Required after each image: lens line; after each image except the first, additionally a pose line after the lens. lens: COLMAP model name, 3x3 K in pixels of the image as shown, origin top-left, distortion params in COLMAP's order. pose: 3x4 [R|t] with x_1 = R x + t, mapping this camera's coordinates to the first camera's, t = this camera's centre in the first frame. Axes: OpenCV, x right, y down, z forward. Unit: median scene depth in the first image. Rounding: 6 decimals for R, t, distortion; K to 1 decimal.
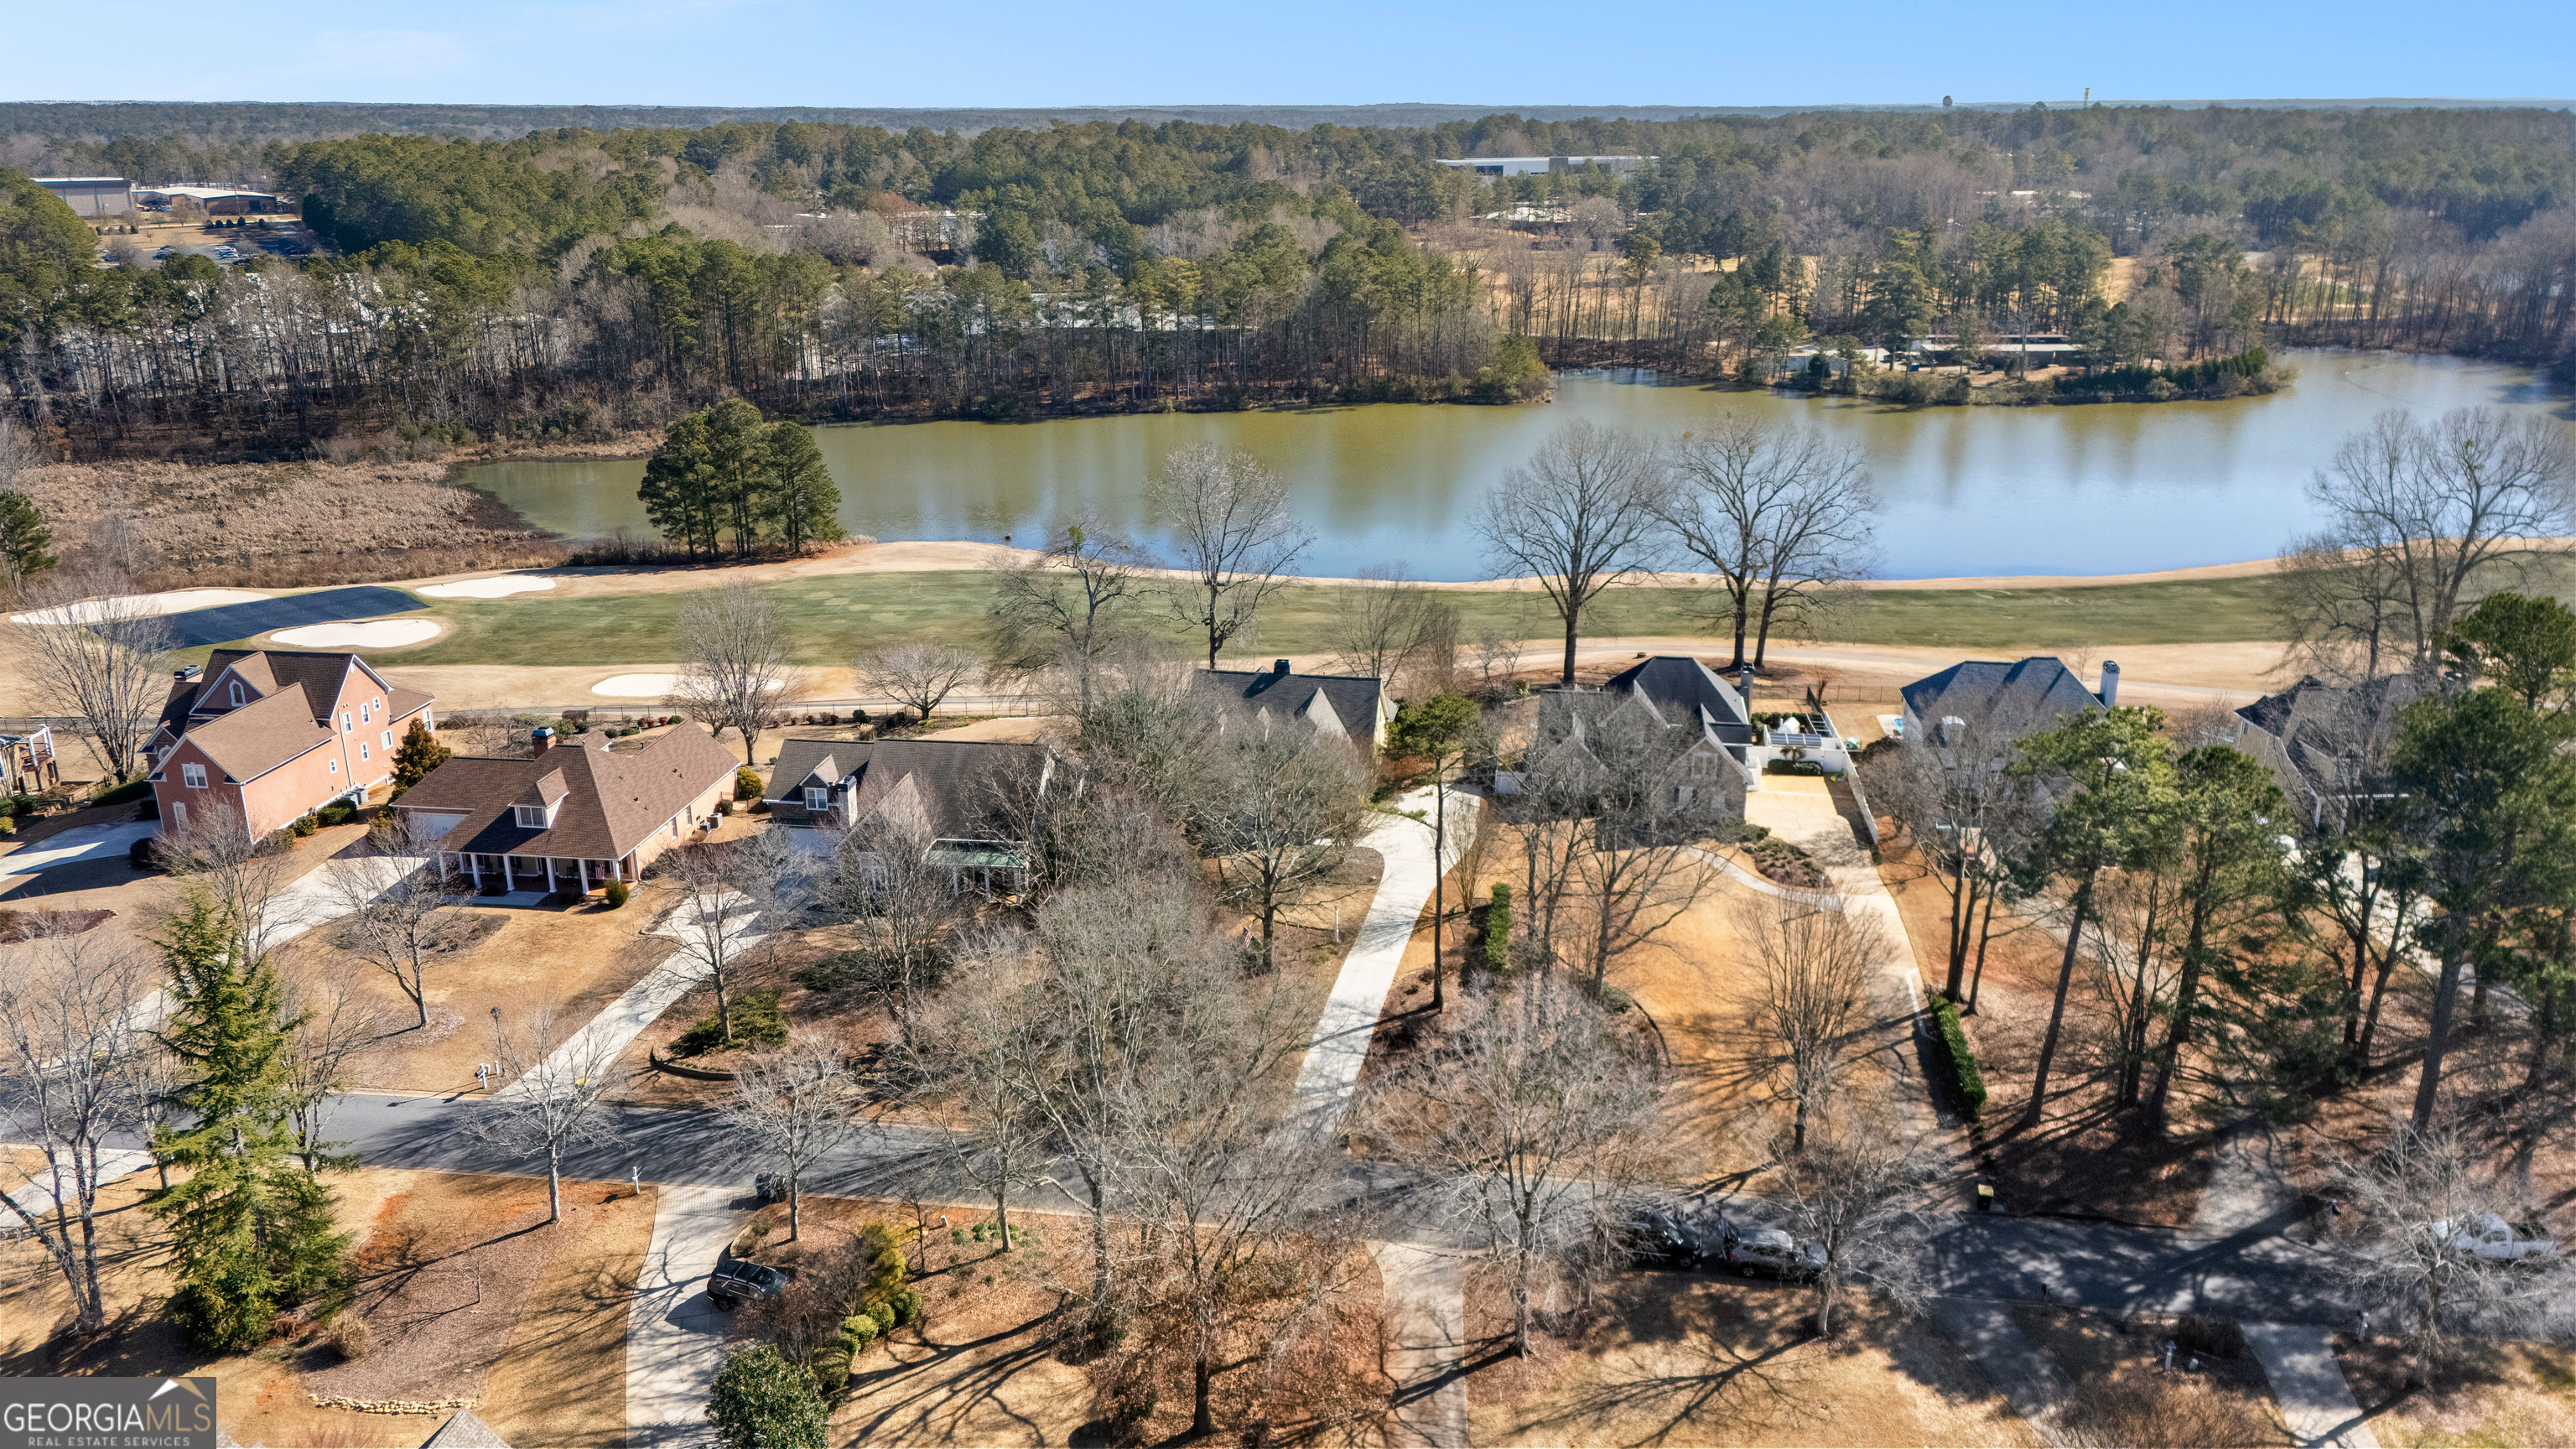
lens RADIAL K [[1876.6, 0, 1288.0], [0, 1876.6, 724.5], [0, 0, 1]] dist [0.073620, -0.064142]
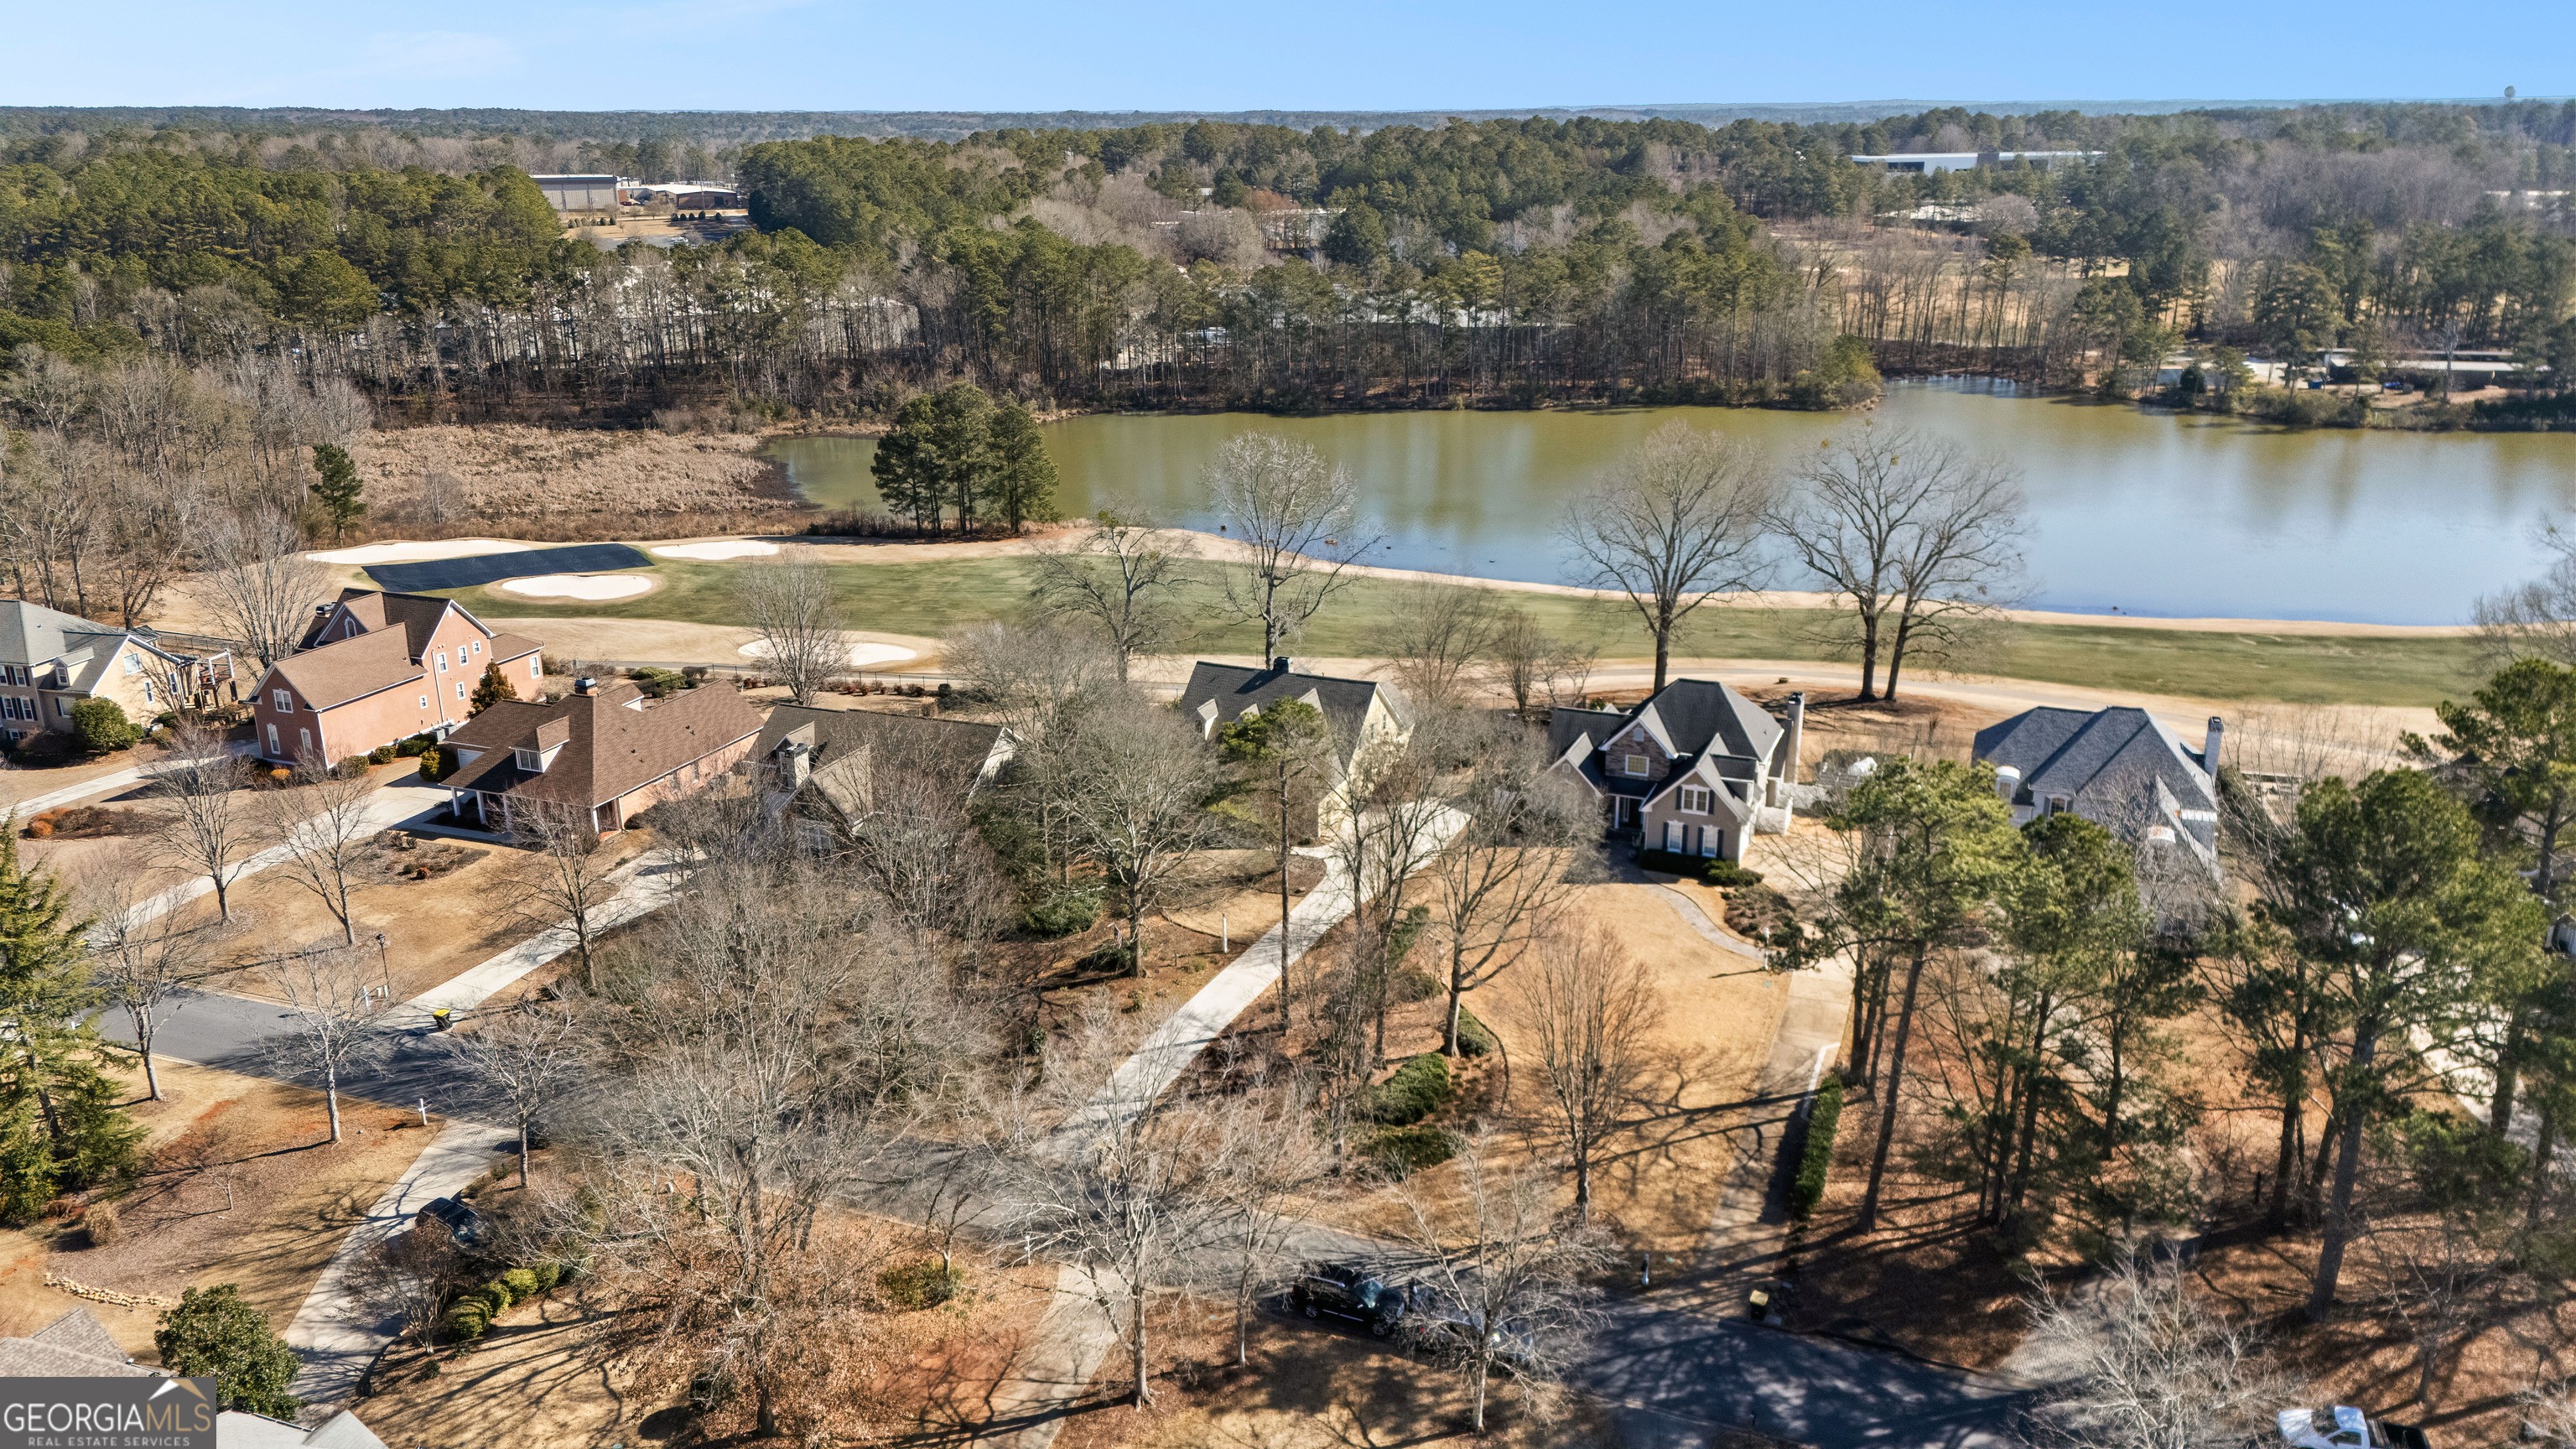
lens RADIAL K [[1876.6, 0, 1288.0], [0, 1876.6, 724.5], [0, 0, 1]] dist [0.073620, -0.064142]
pose [[0.972014, 0.069200, -0.224500, 0.098136], [-0.069353, 0.997566, 0.007214, -0.003232], [0.224453, 0.008558, 0.974447, 0.026886]]
